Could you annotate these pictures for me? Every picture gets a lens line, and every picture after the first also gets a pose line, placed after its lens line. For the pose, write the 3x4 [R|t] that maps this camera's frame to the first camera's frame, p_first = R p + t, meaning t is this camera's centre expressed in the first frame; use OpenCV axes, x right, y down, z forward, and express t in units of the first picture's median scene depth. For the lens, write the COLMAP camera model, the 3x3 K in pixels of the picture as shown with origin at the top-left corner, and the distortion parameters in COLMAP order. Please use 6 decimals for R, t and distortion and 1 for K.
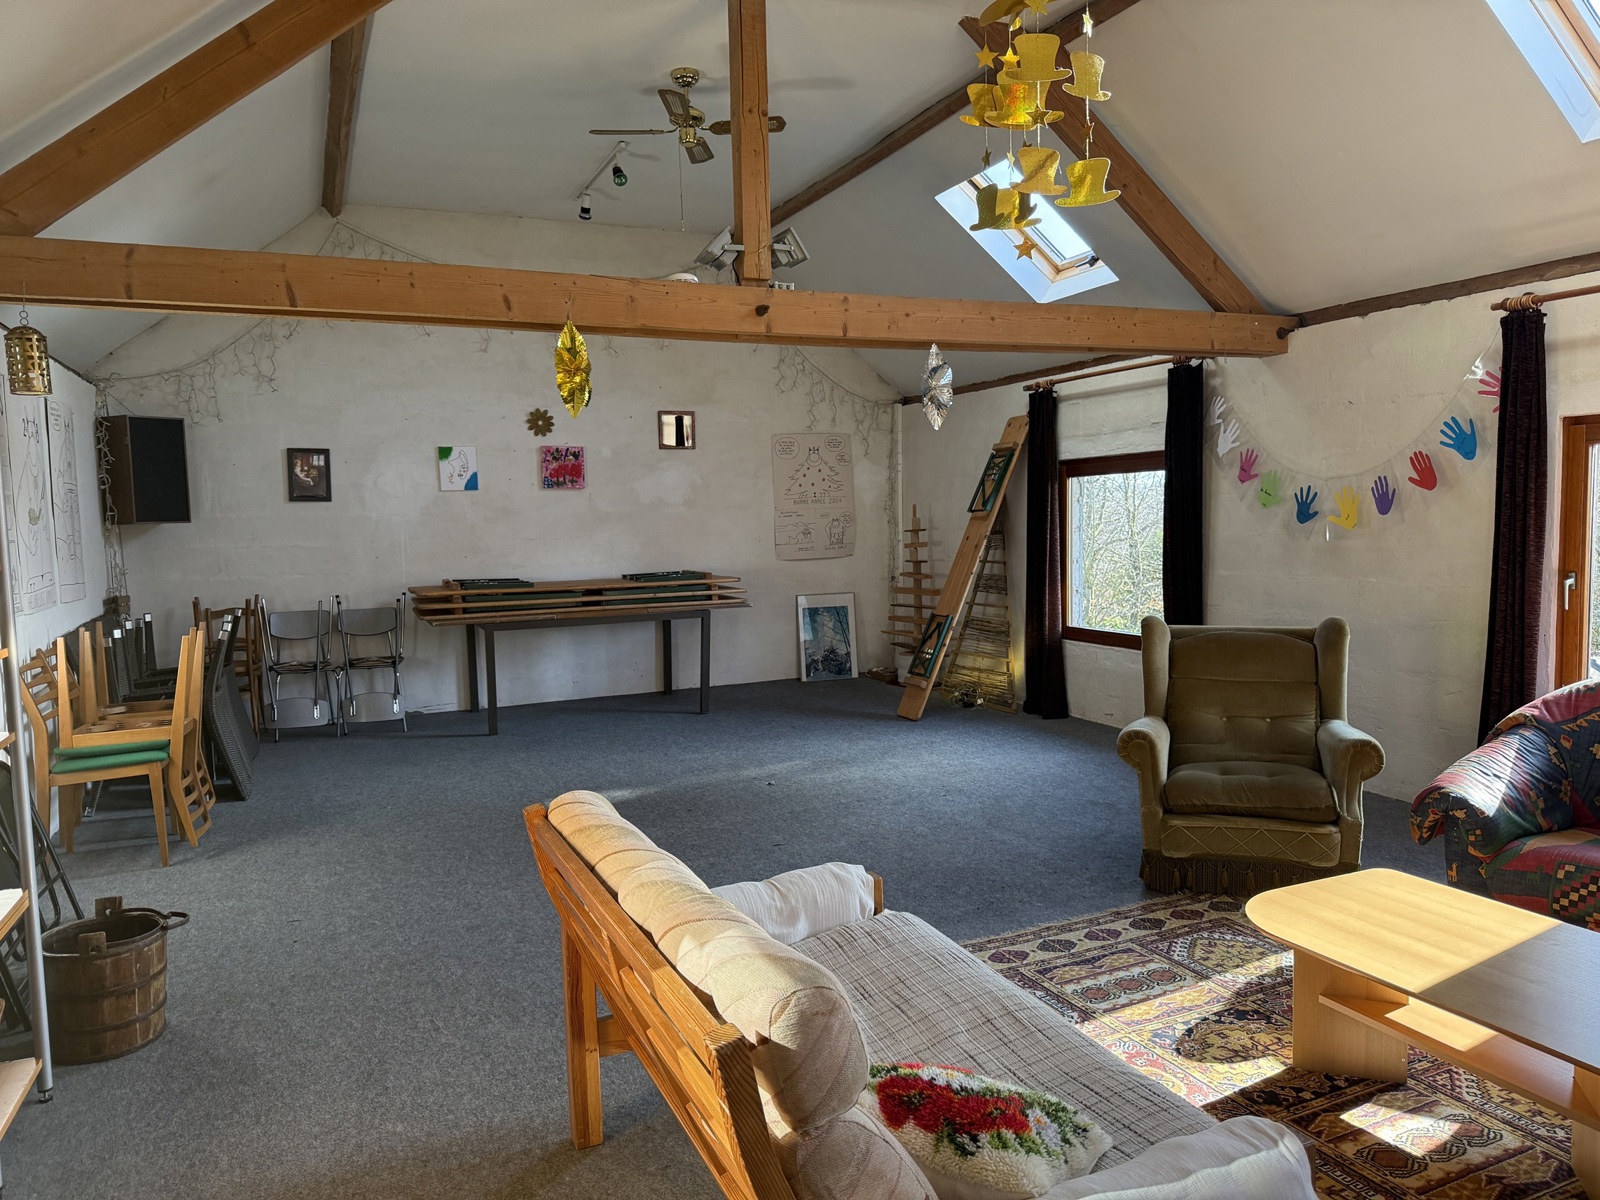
lens RADIAL K [[1131.6, 0, 790.1], [0, 1131.6, 605.9], [0, 0, 1]] dist [0.163555, -0.240844]
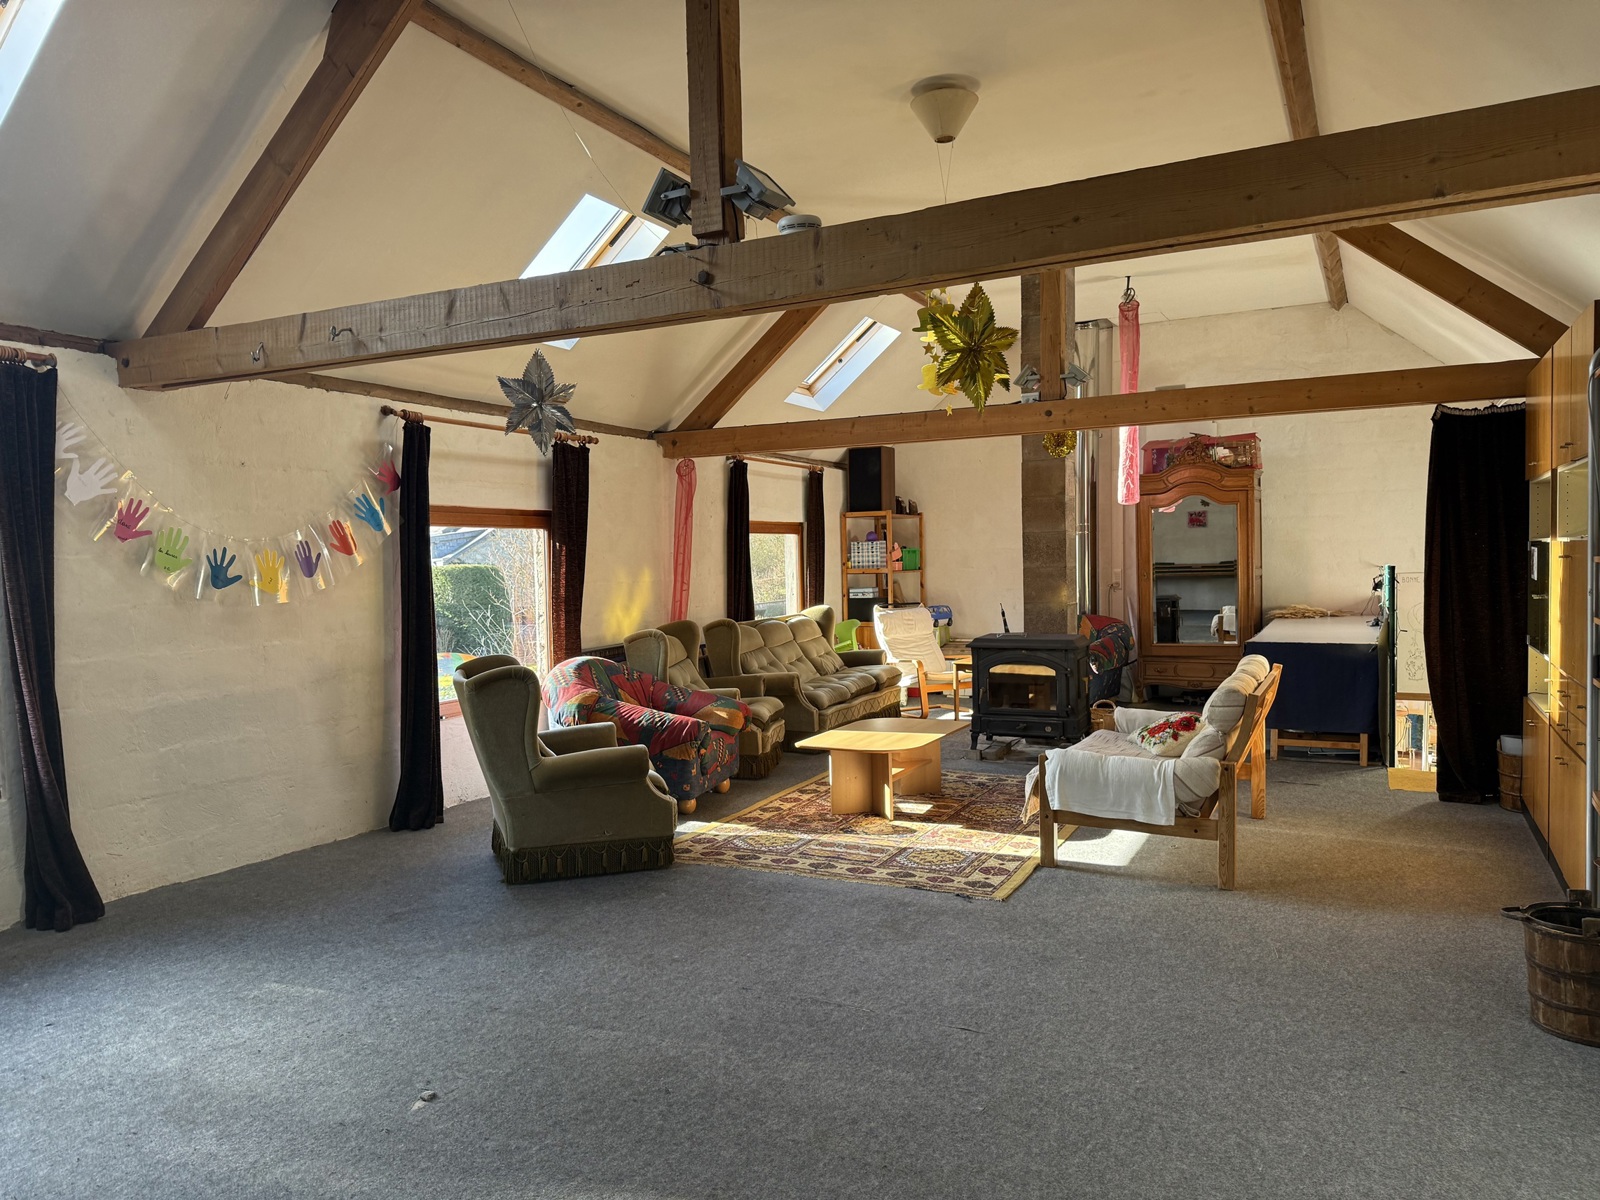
lens RADIAL K [[1131.6, 0, 790.1], [0, 1131.6, 605.9], [0, 0, 1]] dist [0.163555, -0.240844]
pose [[-0.633982, -0.001223, 0.773347, -0.798806], [0.095310, 0.992252, 0.079704, -0.130627], [-0.767452, 0.124239, -0.628953, 1.824684]]
